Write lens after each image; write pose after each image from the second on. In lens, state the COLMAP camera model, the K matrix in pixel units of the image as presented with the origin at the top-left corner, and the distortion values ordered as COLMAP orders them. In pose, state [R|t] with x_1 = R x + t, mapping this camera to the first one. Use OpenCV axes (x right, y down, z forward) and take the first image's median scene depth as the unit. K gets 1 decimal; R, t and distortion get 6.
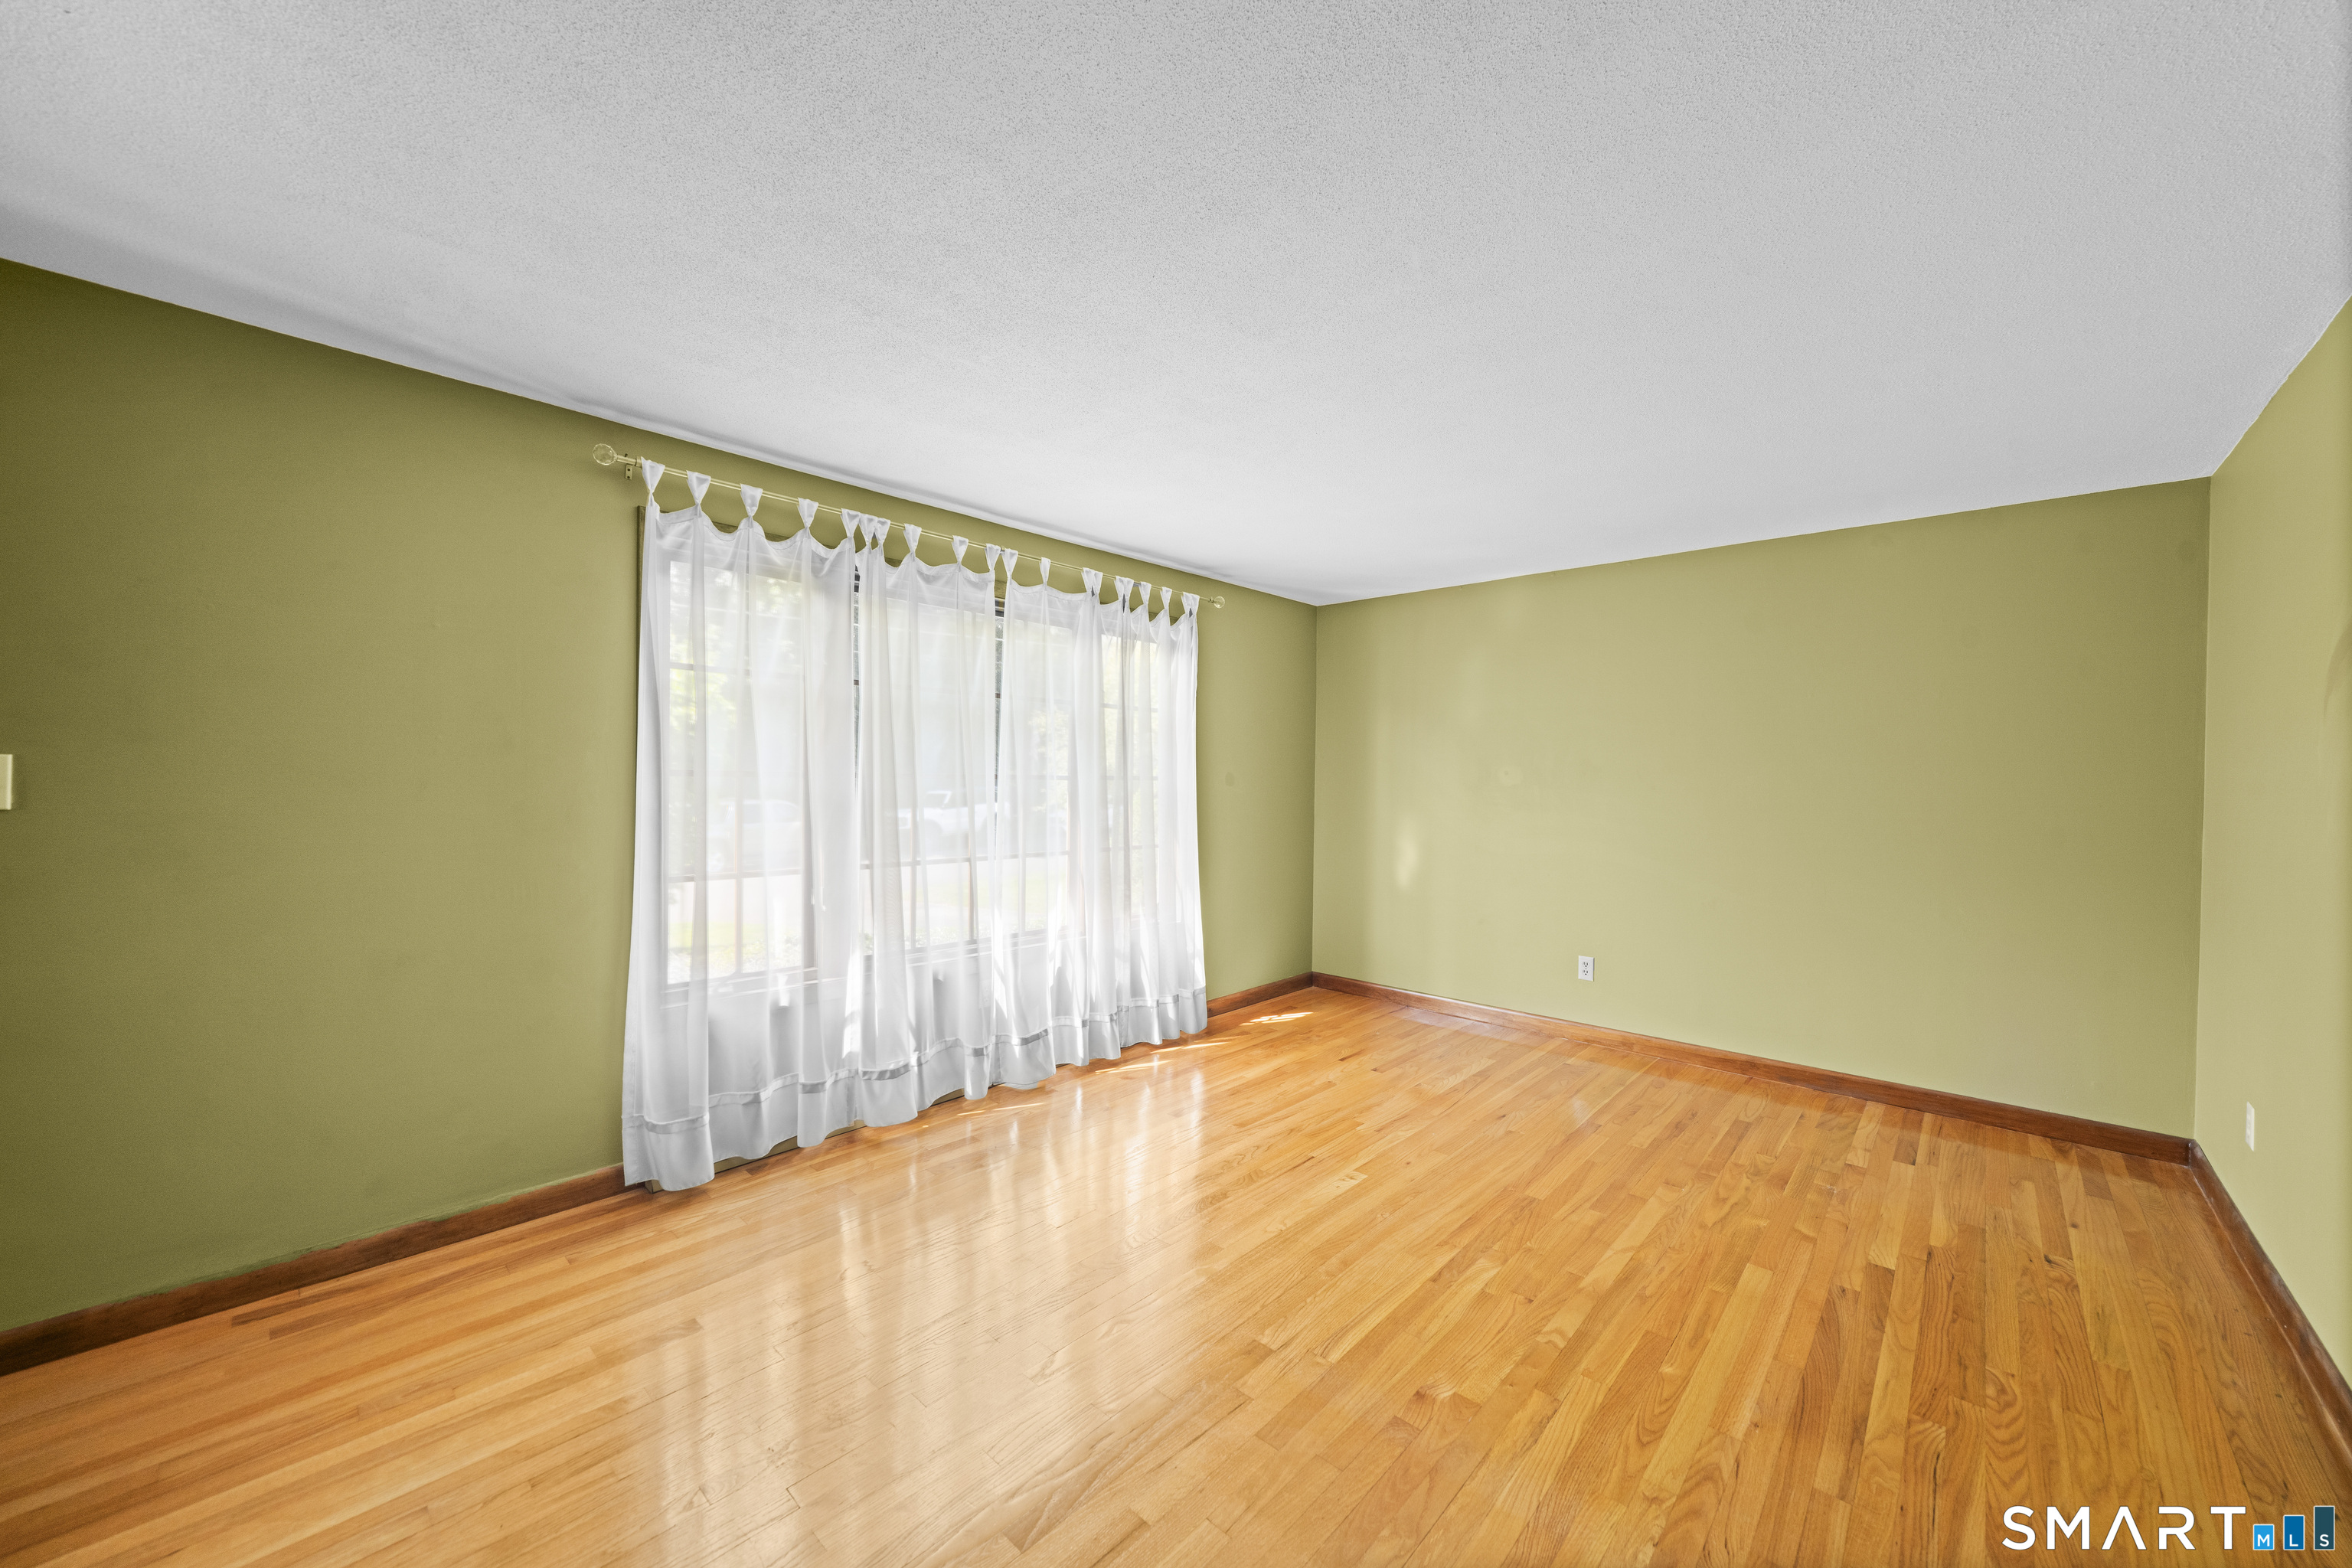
lens RADIAL K [[880.9, 0, 1176.0], [0, 880.9, 784.0], [0, 0, 1]] dist [-0.000959, -0.000044]
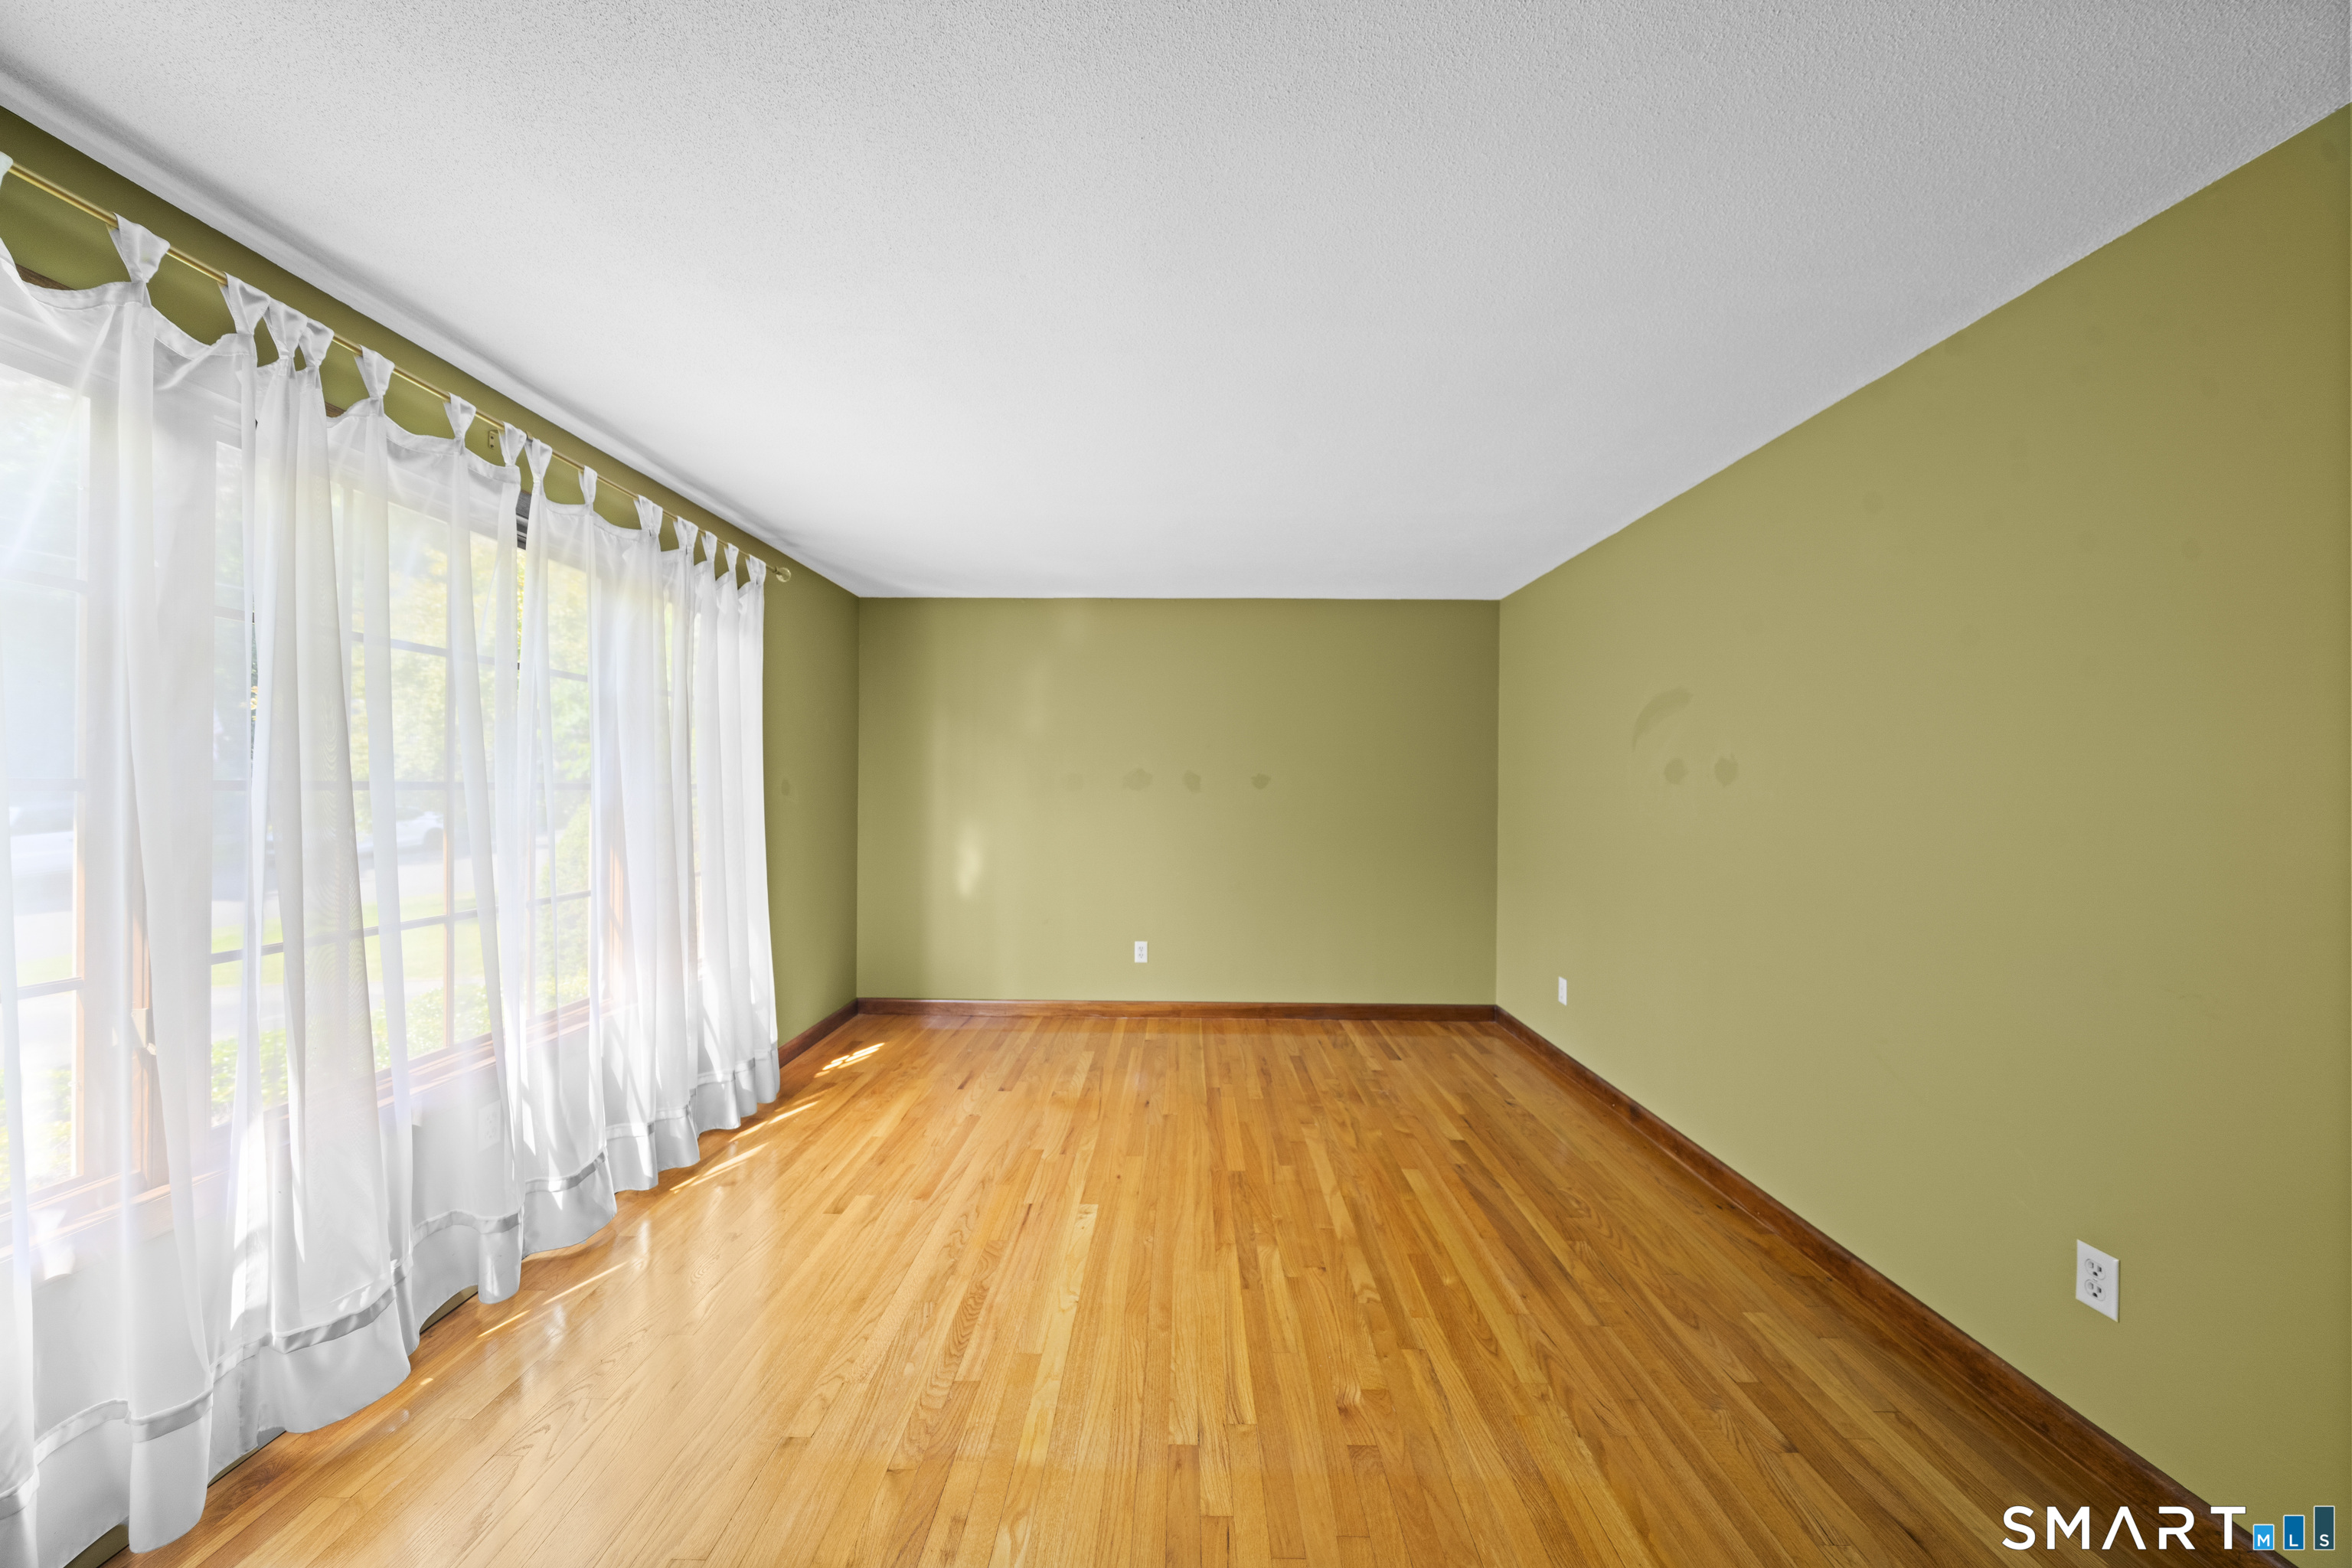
lens RADIAL K [[813.7, 0, 1176.0], [0, 813.7, 784.0], [0, 0, 1]] dist [-0.002574, -0.000118]
pose [[0.739764, -0.003534, 0.672857, -0.263349], [0.006811, 0.999974, -0.002236, -0.005829], [-0.672832, 0.006237, 0.739769, 0.247052]]
